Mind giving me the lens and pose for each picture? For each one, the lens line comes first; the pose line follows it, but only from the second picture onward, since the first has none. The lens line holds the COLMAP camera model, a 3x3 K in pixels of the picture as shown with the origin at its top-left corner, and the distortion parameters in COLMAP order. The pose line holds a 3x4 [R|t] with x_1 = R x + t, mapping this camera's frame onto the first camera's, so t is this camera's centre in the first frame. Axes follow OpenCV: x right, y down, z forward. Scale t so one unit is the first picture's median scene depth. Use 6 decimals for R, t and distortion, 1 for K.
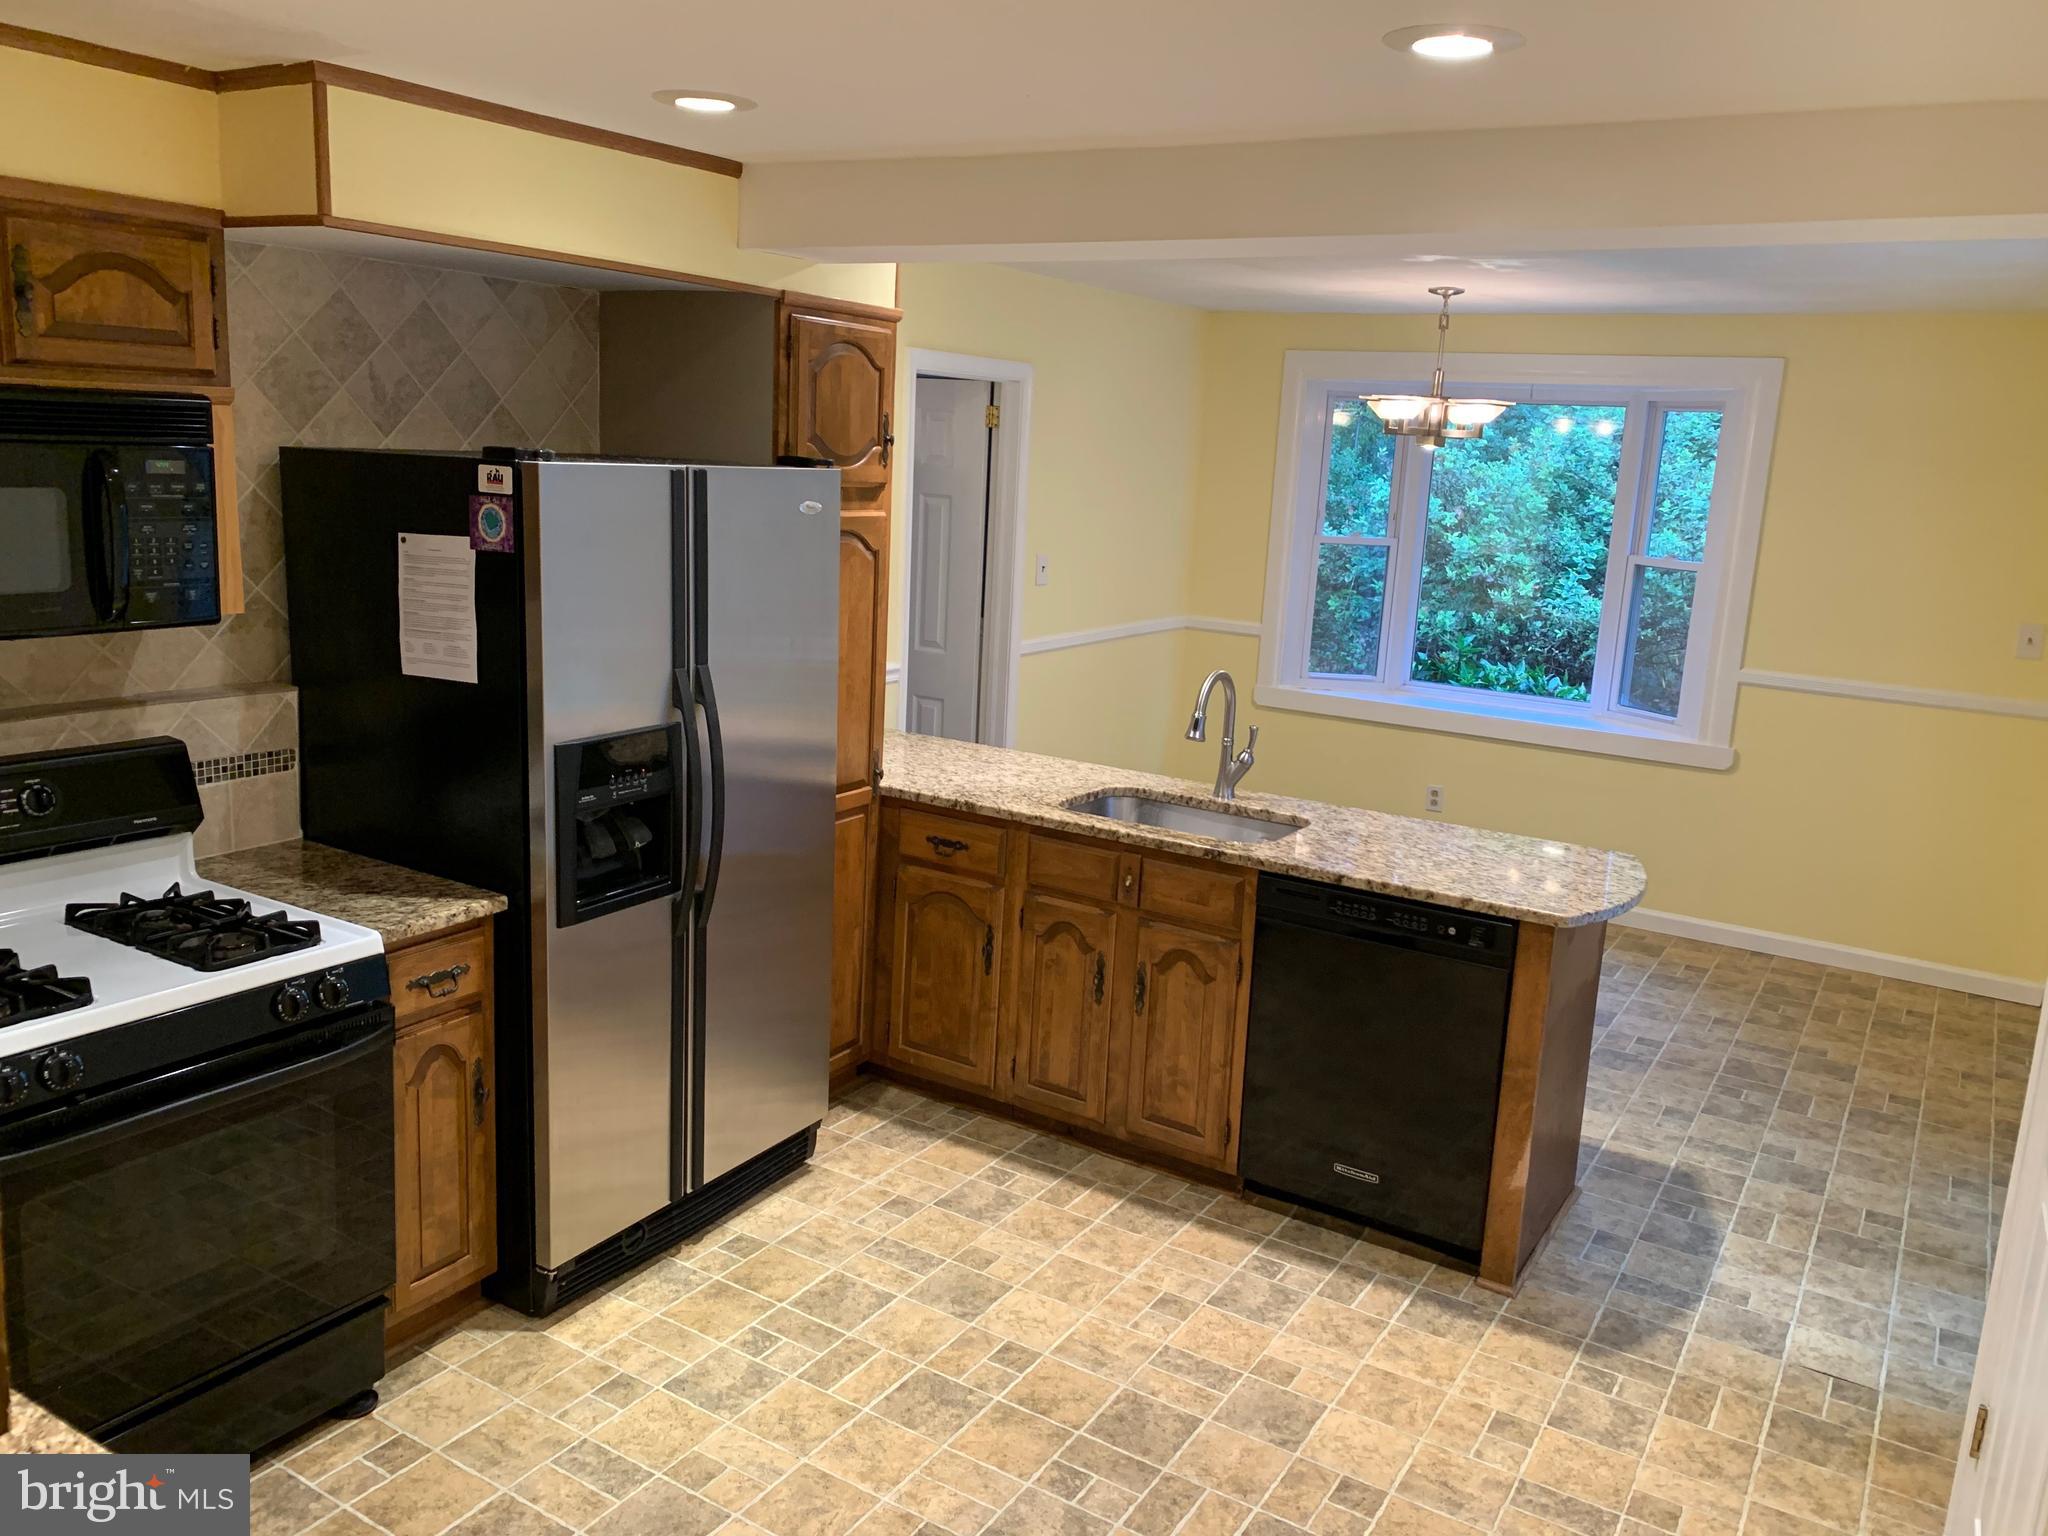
lens RADIAL K [[1569.8, 0, 1029.4], [0, 1569.8, 745.8], [0, 0, 1]] dist [0.038592, -0.031784]
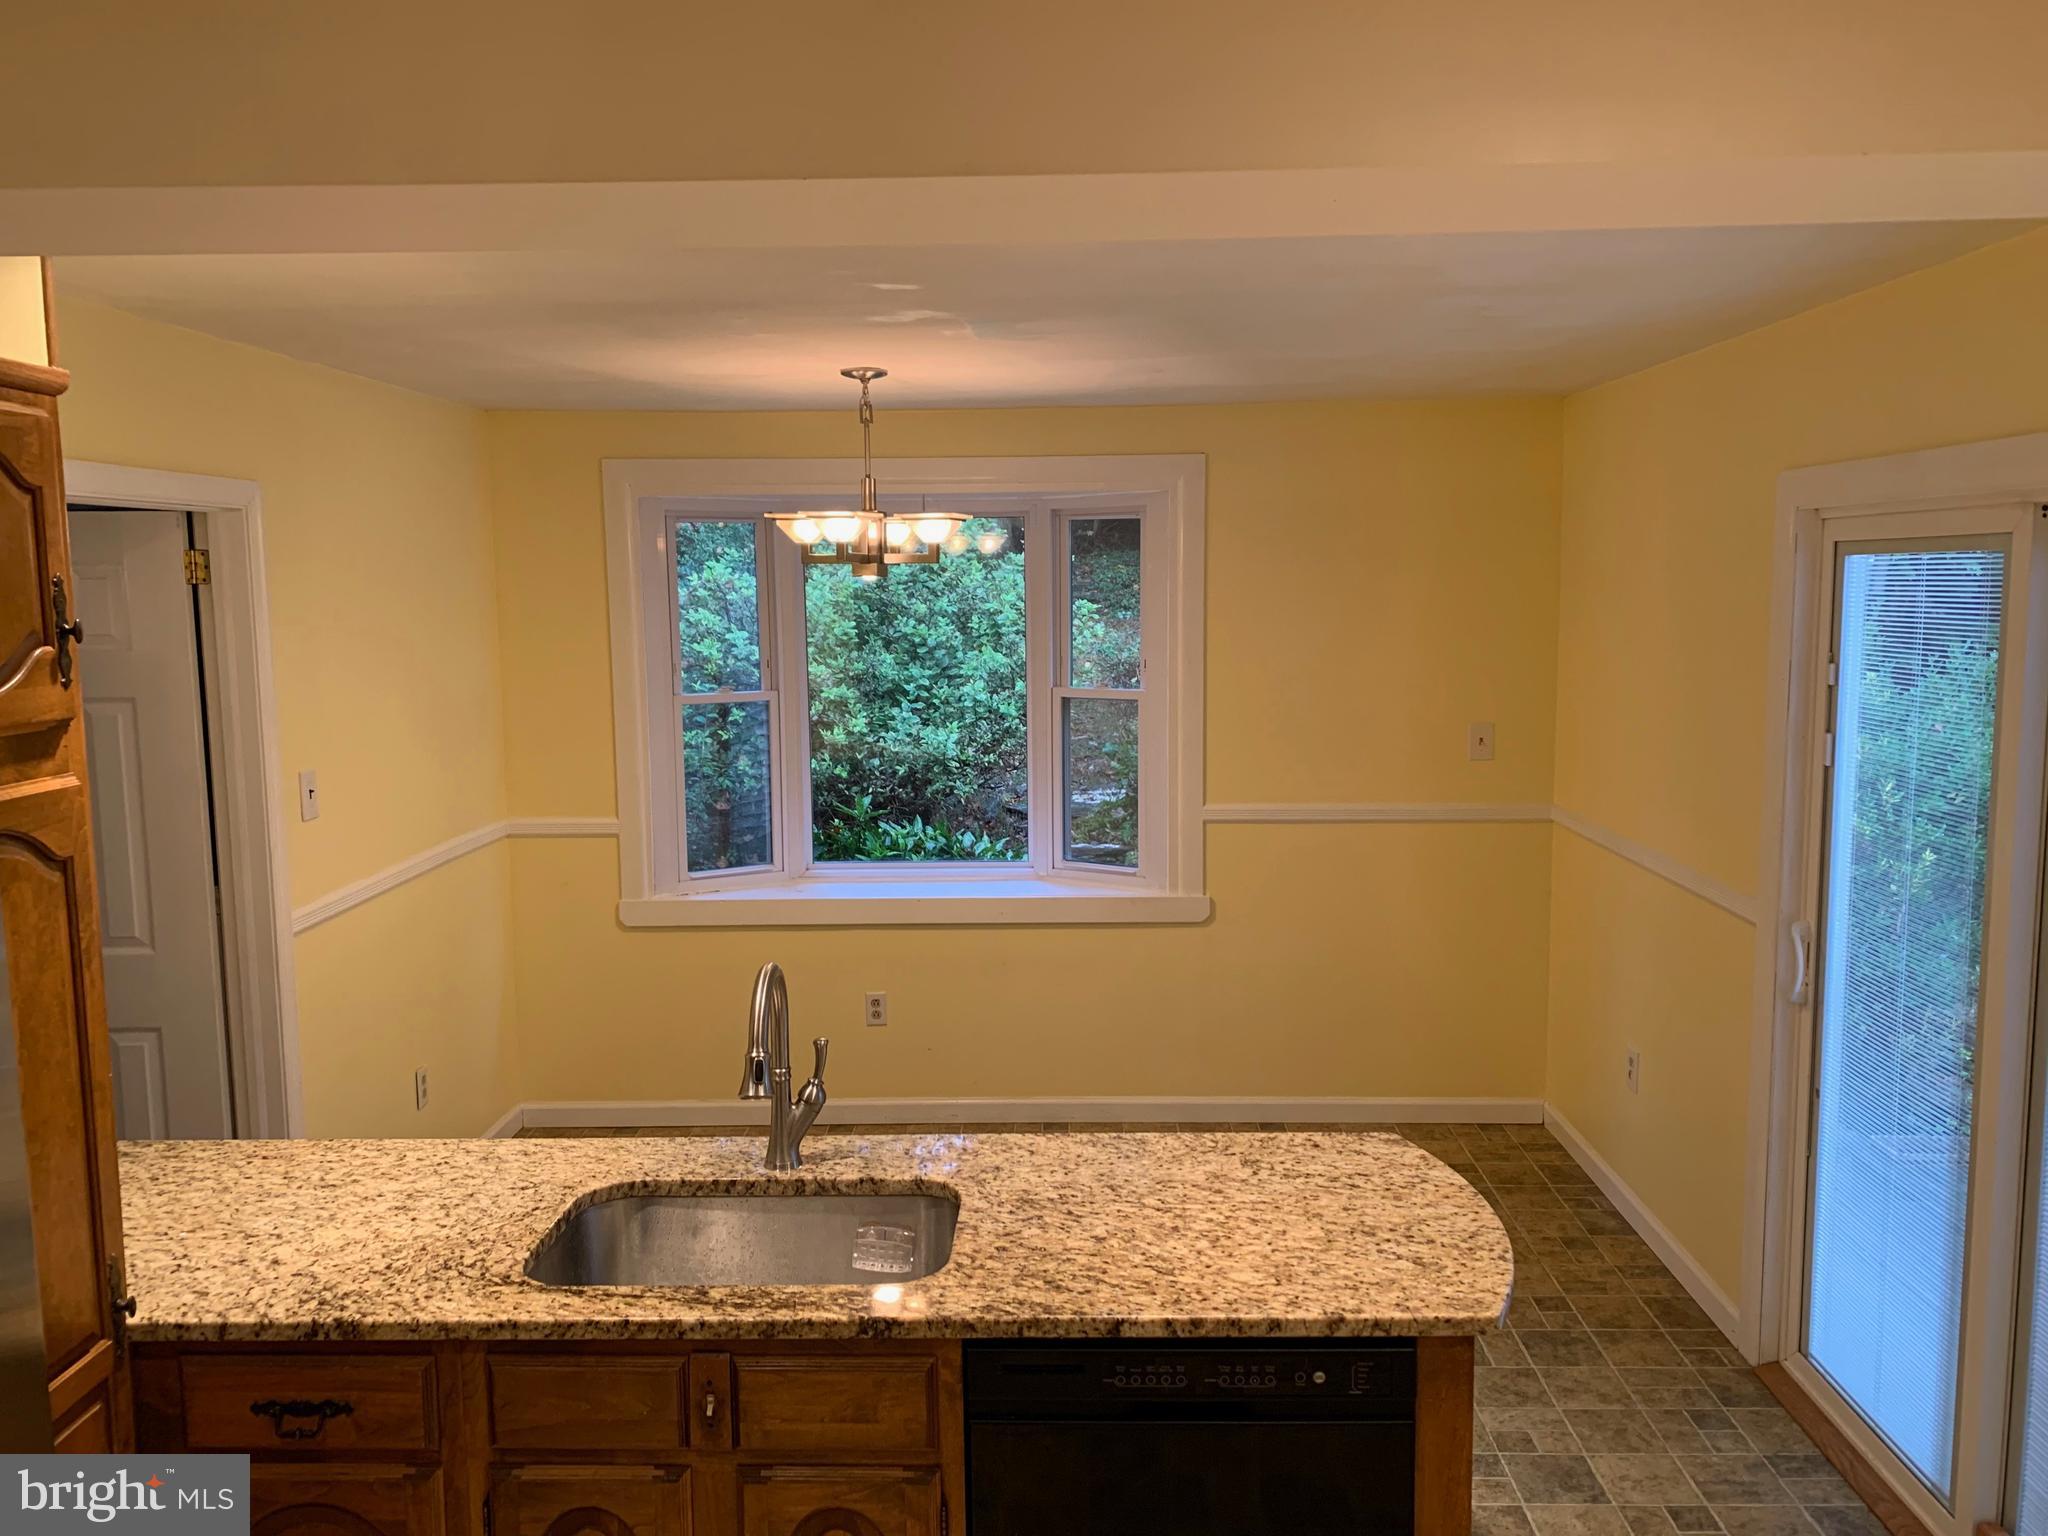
lens RADIAL K [[1553.8, 0, 1041.7], [0, 1553.8, 753.3], [0, 0, 1]] dist [0.018725, 0.001493]
pose [[0.860930, -0.118085, 0.494828, -0.080136], [0.152241, 0.987914, -0.029123, -0.106205], [-0.485409, 0.100406, 0.868503, 0.473646]]
